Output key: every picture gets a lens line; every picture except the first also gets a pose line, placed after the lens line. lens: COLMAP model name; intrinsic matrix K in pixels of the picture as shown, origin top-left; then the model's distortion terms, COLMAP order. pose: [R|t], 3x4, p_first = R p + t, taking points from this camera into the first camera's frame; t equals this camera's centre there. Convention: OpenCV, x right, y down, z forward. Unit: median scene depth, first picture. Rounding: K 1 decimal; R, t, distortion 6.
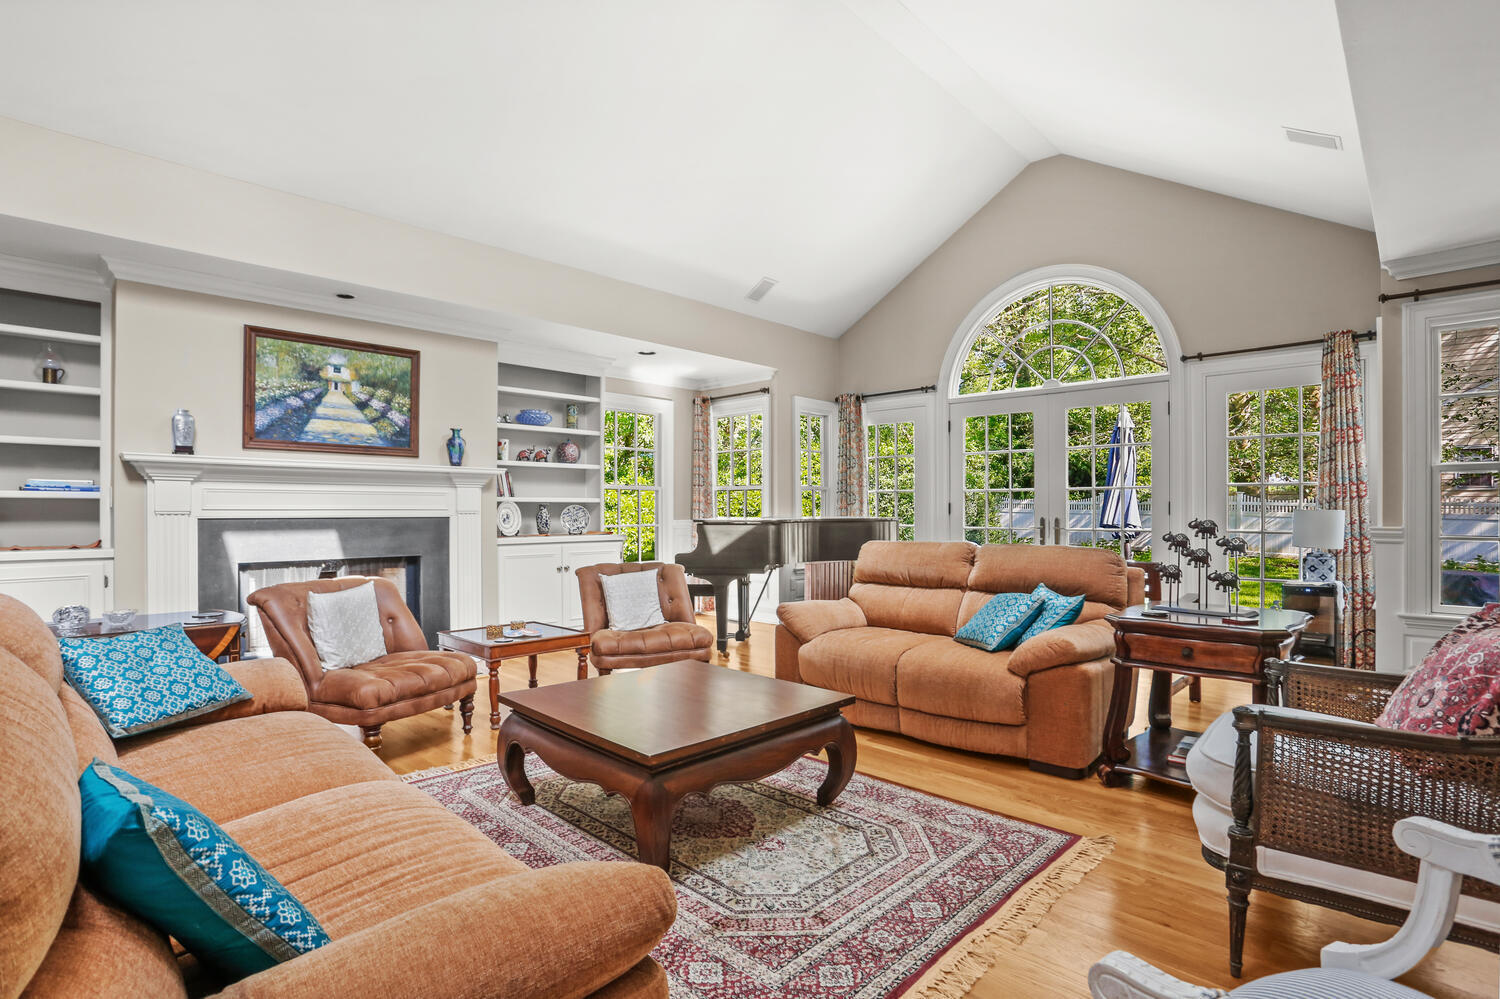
lens RADIAL K [[741.0, 0, 751.5], [0, 741.0, 512.5], [0, 0, 1]] dist [-0.074481, 0.033209]
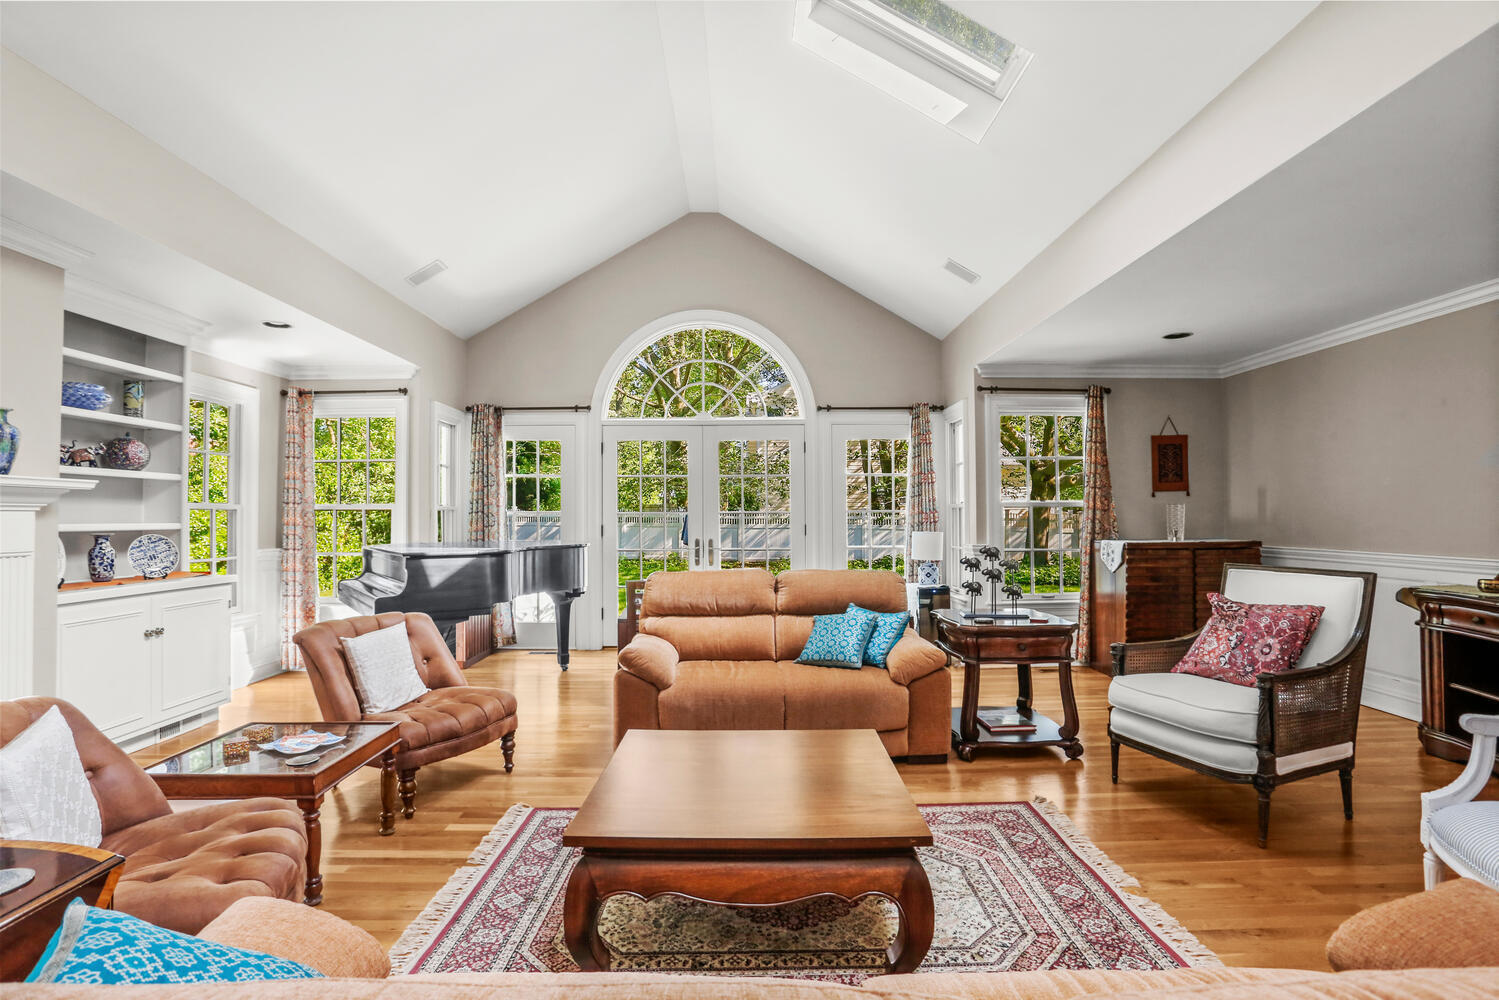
lens RADIAL K [[740.5, 0, 751.0], [0, 740.5, 513.0], [0, 0, 1]] dist [-0.074481, 0.033209]
pose [[0.709464, 0.004610, 0.704727, -0.403283], [0.005594, 0.999910, -0.012172, -0.024004], [-0.704720, 0.012578, 0.709374, 0.219838]]
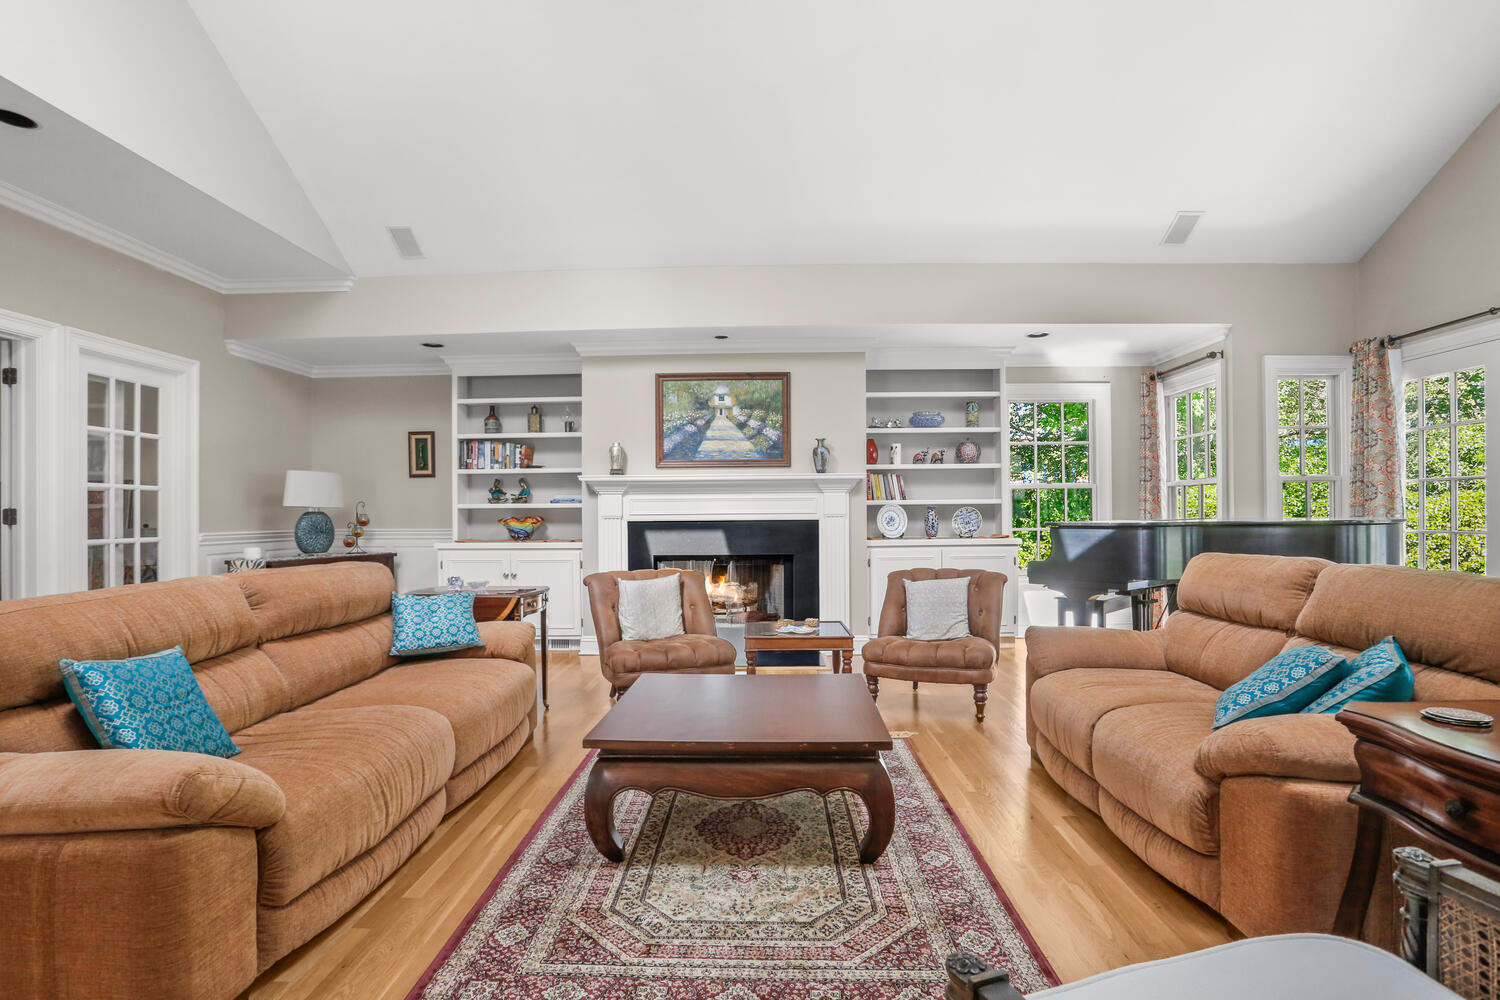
lens RADIAL K [[740.3, 0, 742.1], [0, 740.3, 520.1], [0, 0, 1]] dist [-0.075347, 0.033108]
pose [[0.667300, -0.000028, -0.744789, 0.358247], [0.006152, 0.999966, 0.005475, -0.000262], [0.744763, -0.008236, 0.667278, 0.192604]]
